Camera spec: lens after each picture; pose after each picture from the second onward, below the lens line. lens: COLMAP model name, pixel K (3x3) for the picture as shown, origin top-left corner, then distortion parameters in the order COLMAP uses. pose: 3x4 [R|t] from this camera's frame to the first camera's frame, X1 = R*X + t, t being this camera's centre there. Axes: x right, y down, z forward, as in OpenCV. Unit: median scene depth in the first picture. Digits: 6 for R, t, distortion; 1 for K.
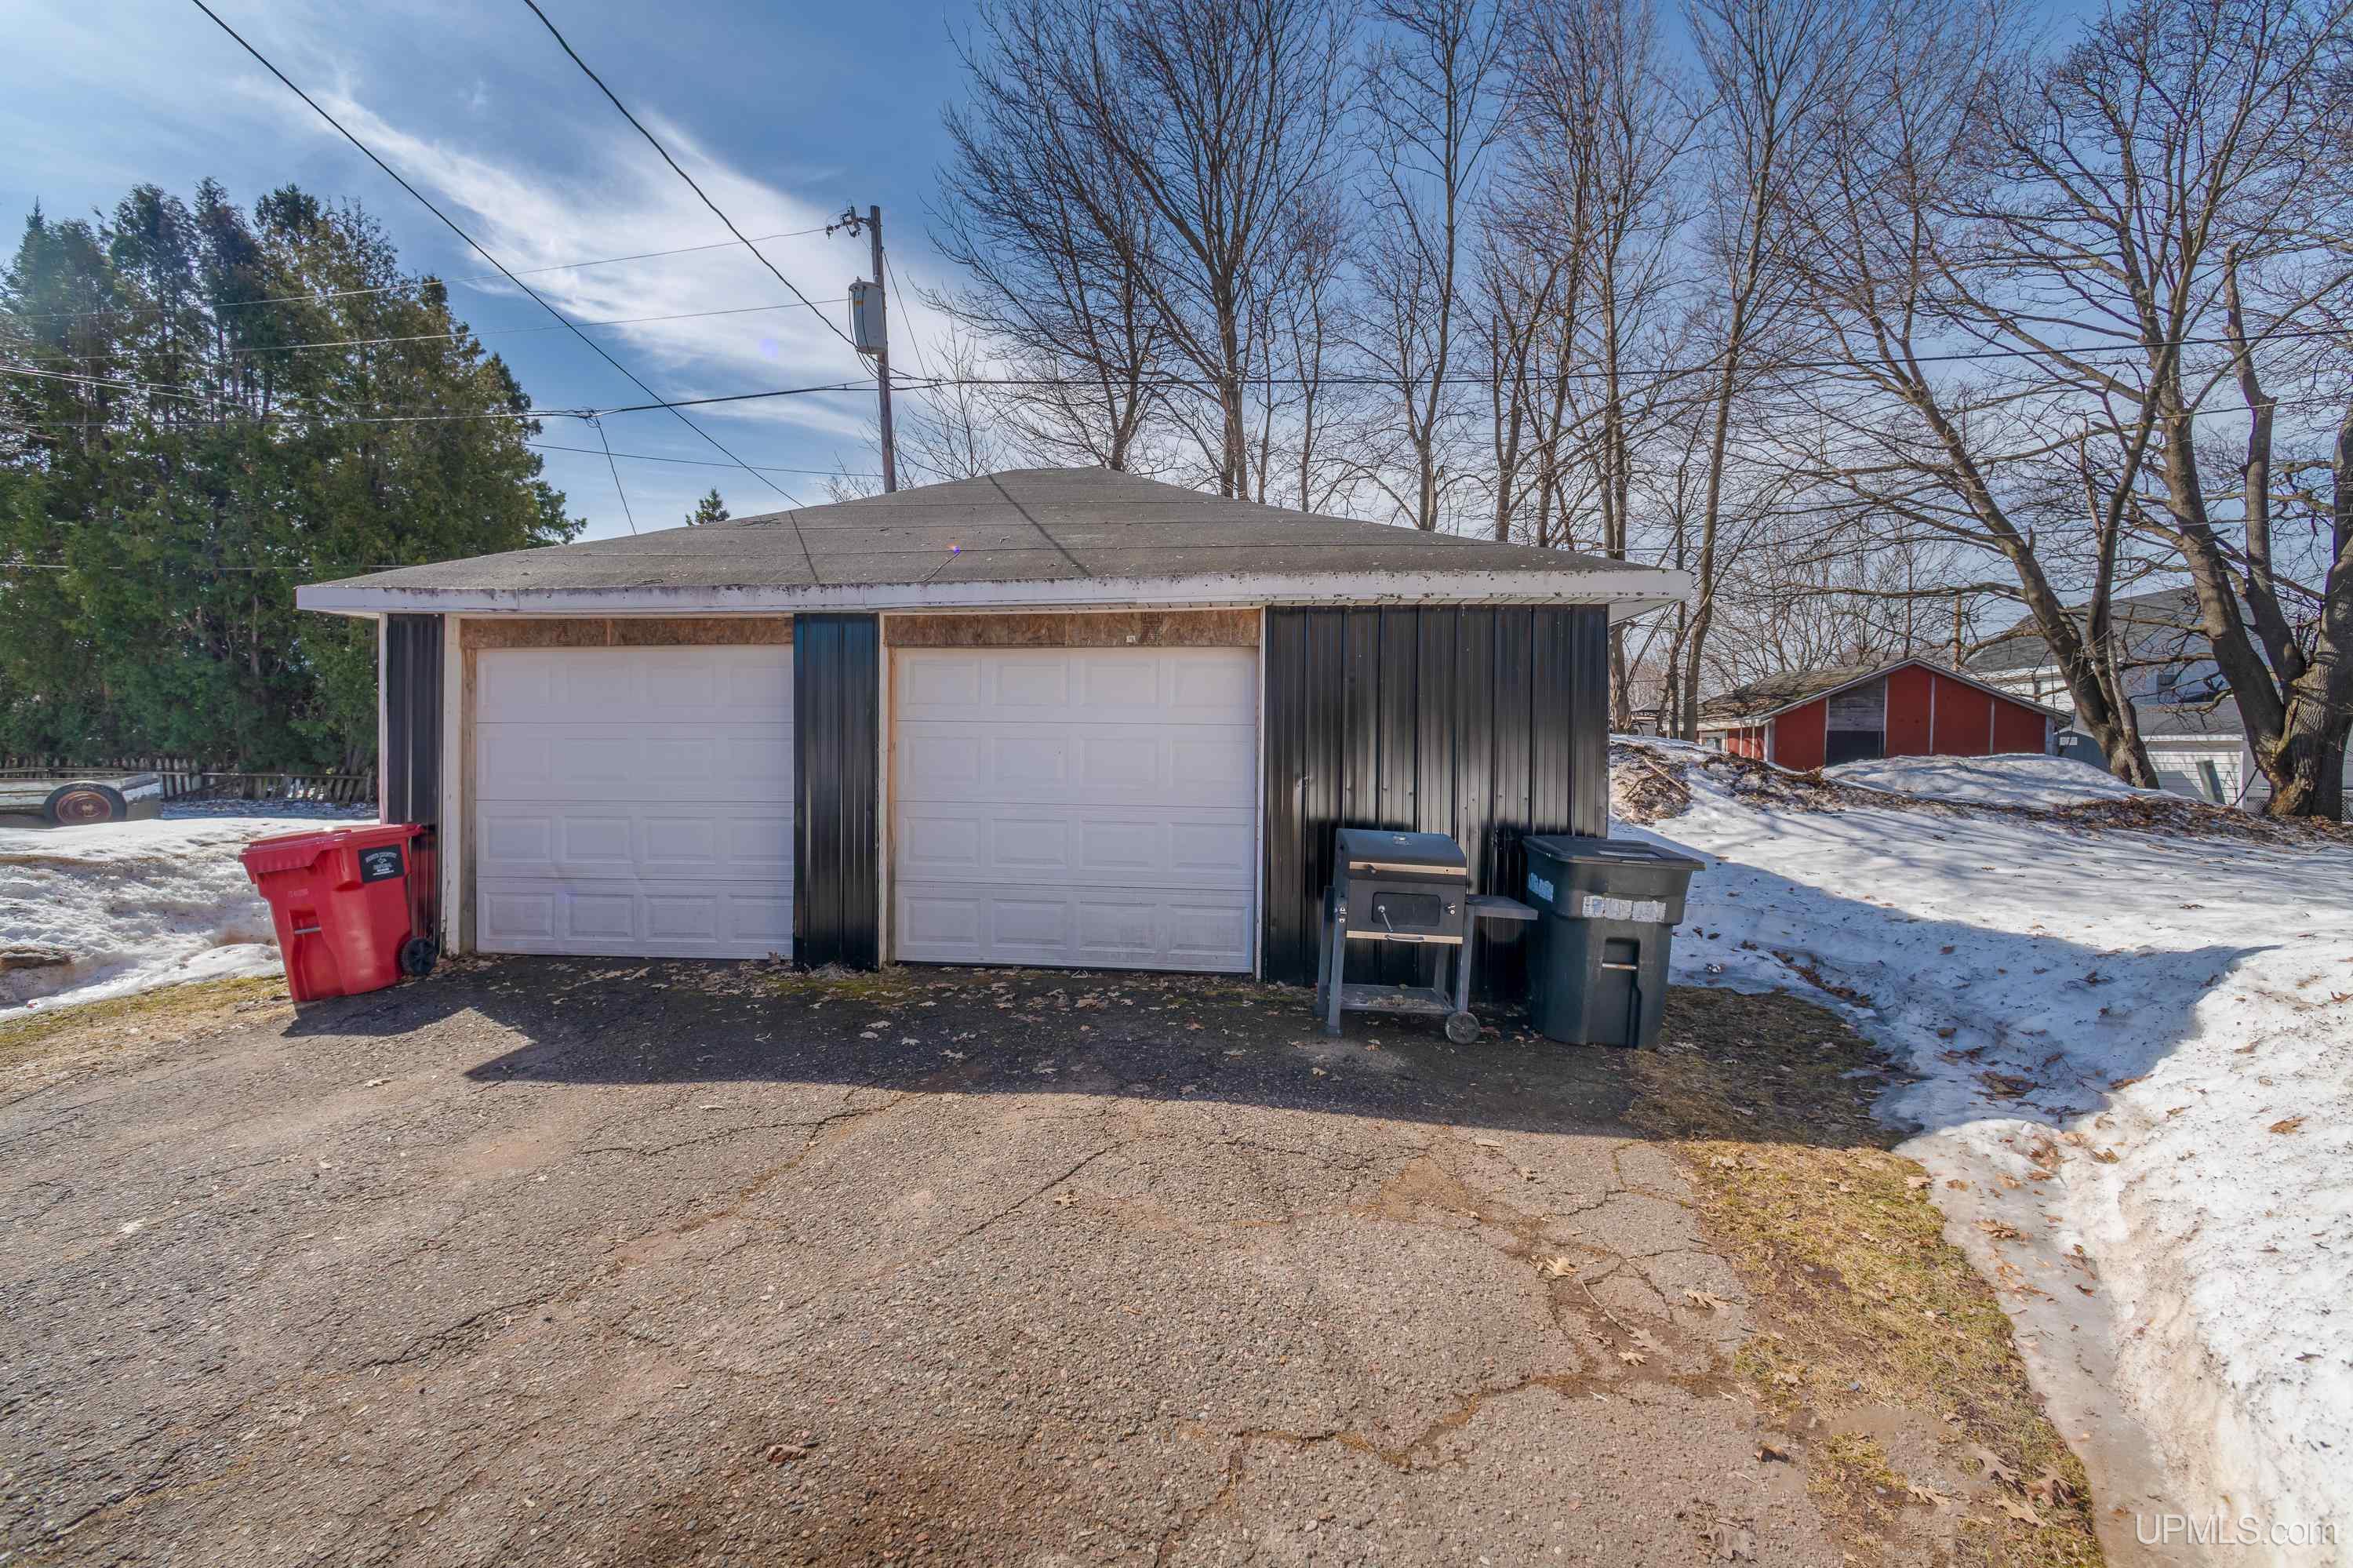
lens RADIAL K [[978.3, 0, 1159.5], [0, 978.3, 770.9], [0, 0, 1]] dist [0.001784, -0.000138]
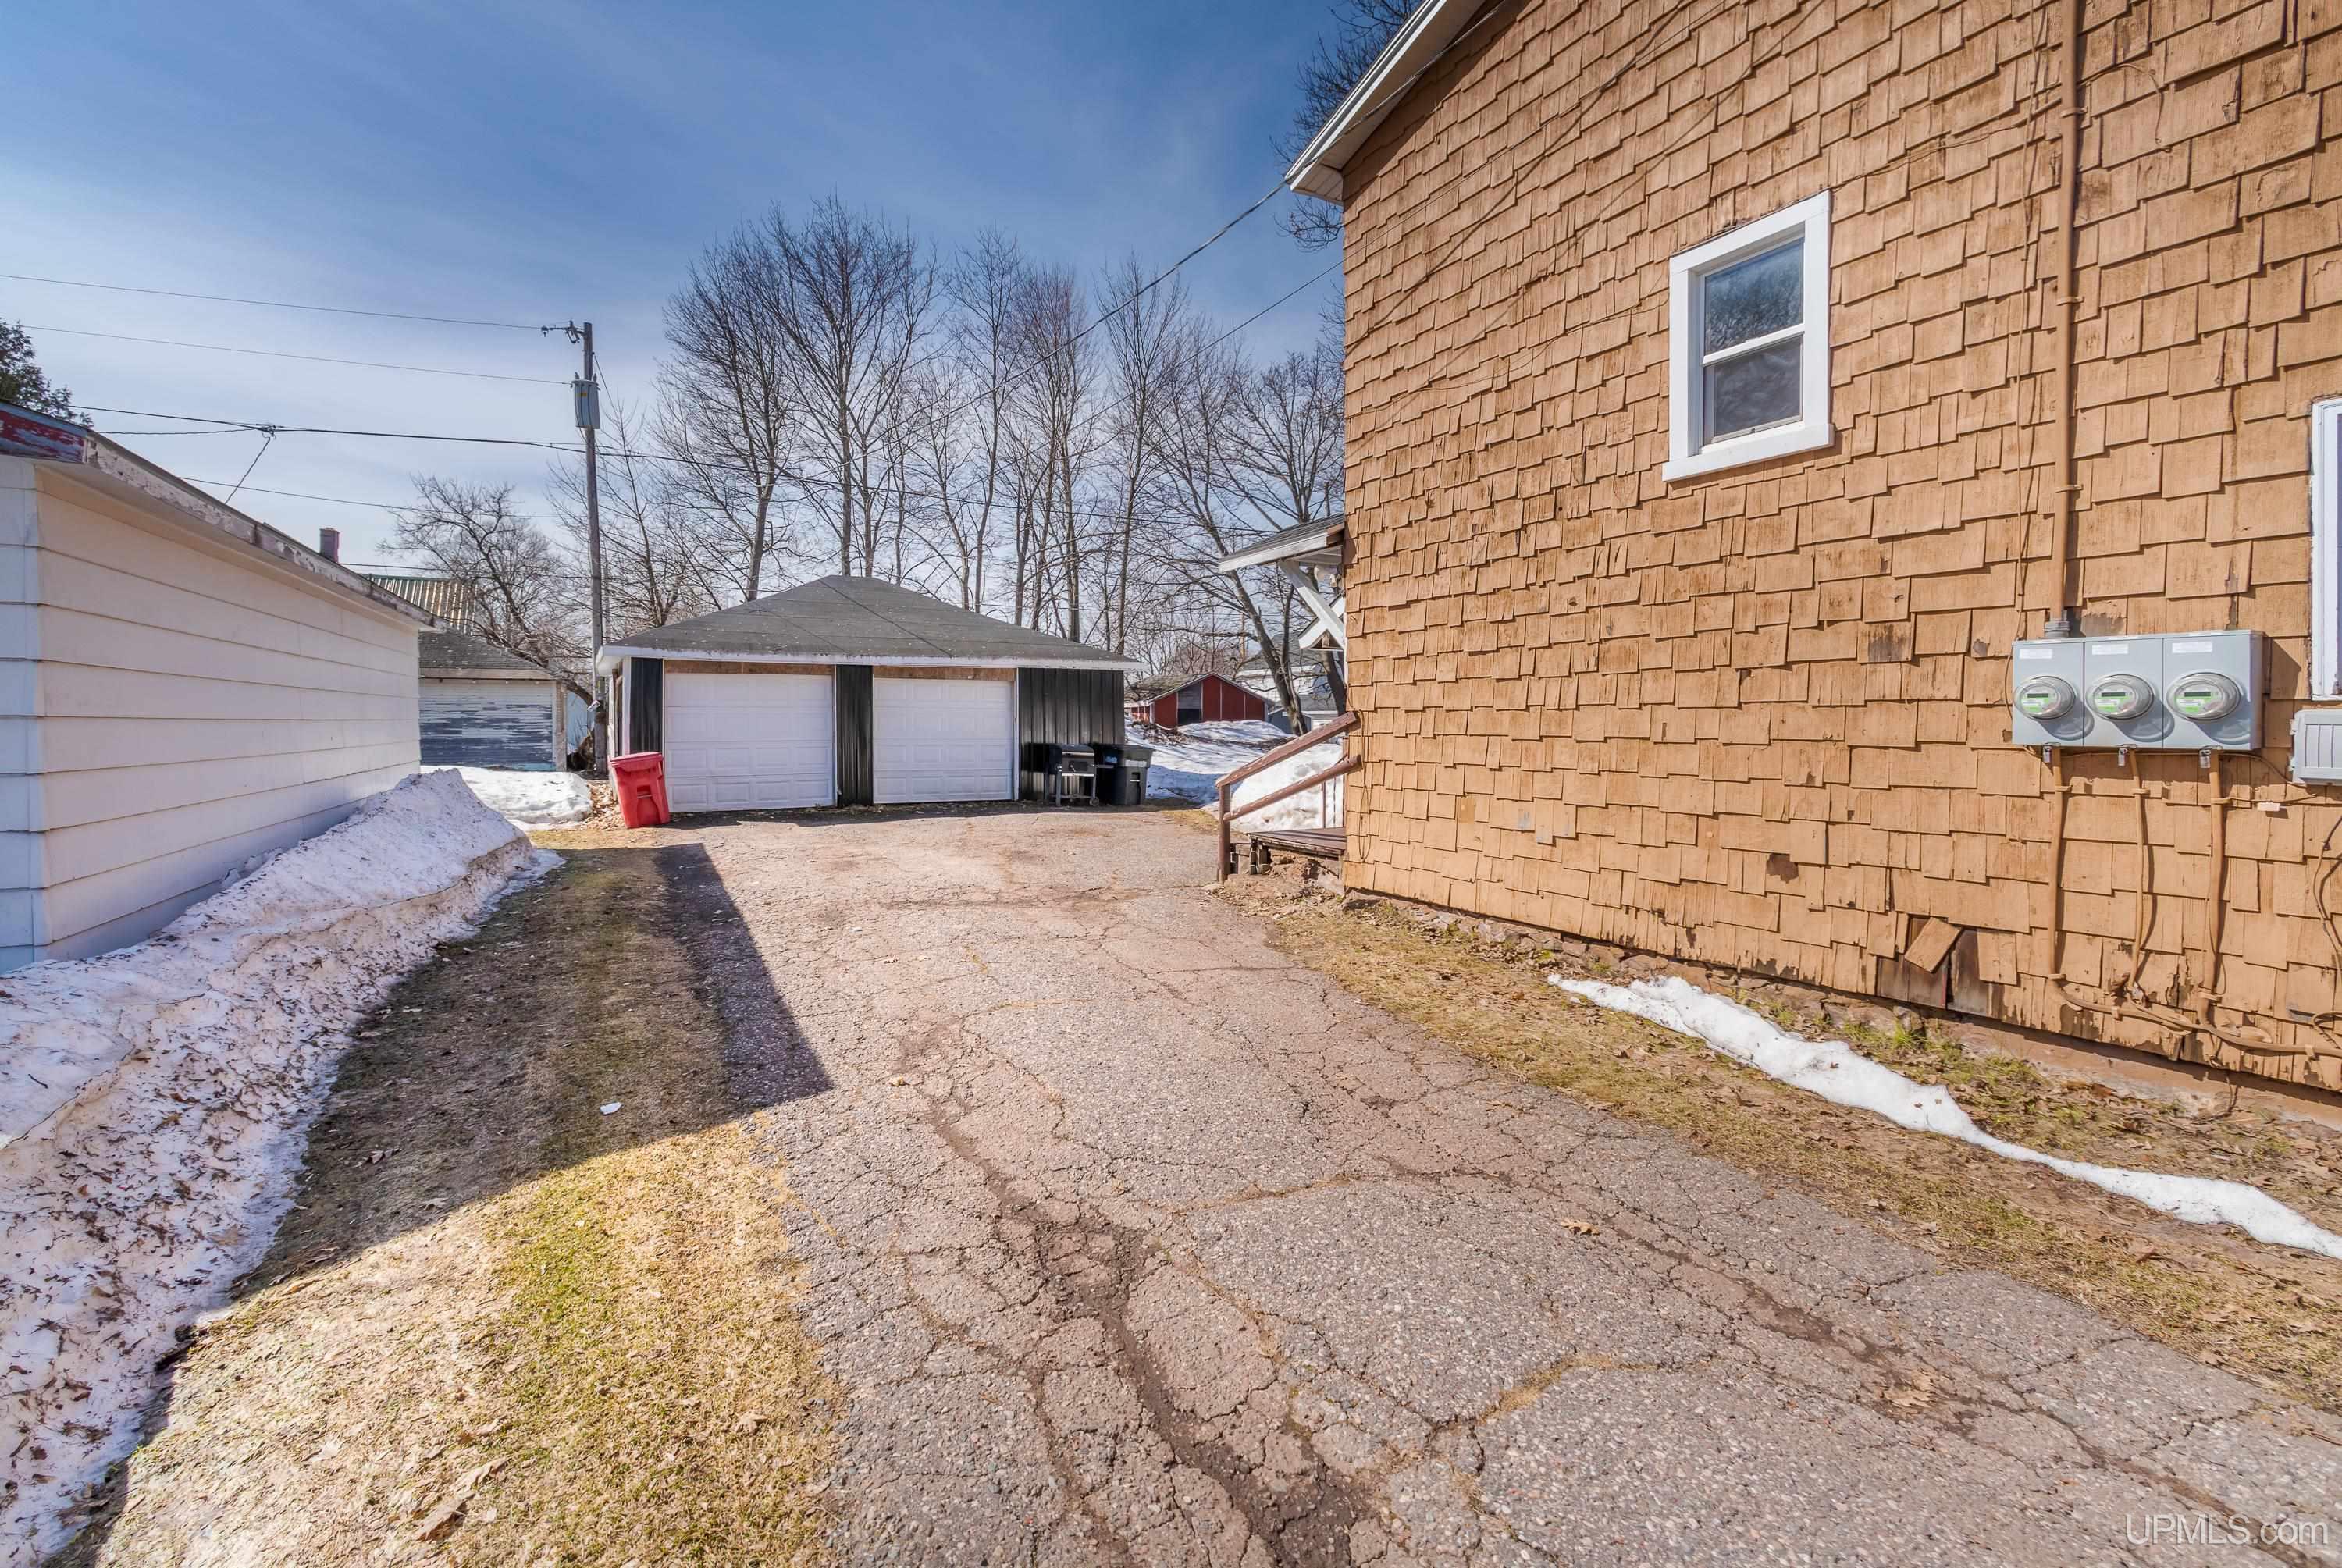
lens RADIAL K [[973.6, 0, 1154.1], [0, 973.6, 770.9], [0, 0, 1]] dist [0.001784, -0.000138]
pose [[0.835897, -0.037038, 0.547635, -0.639423], [0.024839, 0.999251, 0.029668, 0.032449], [-0.548324, -0.011197, 0.836191, -0.899673]]
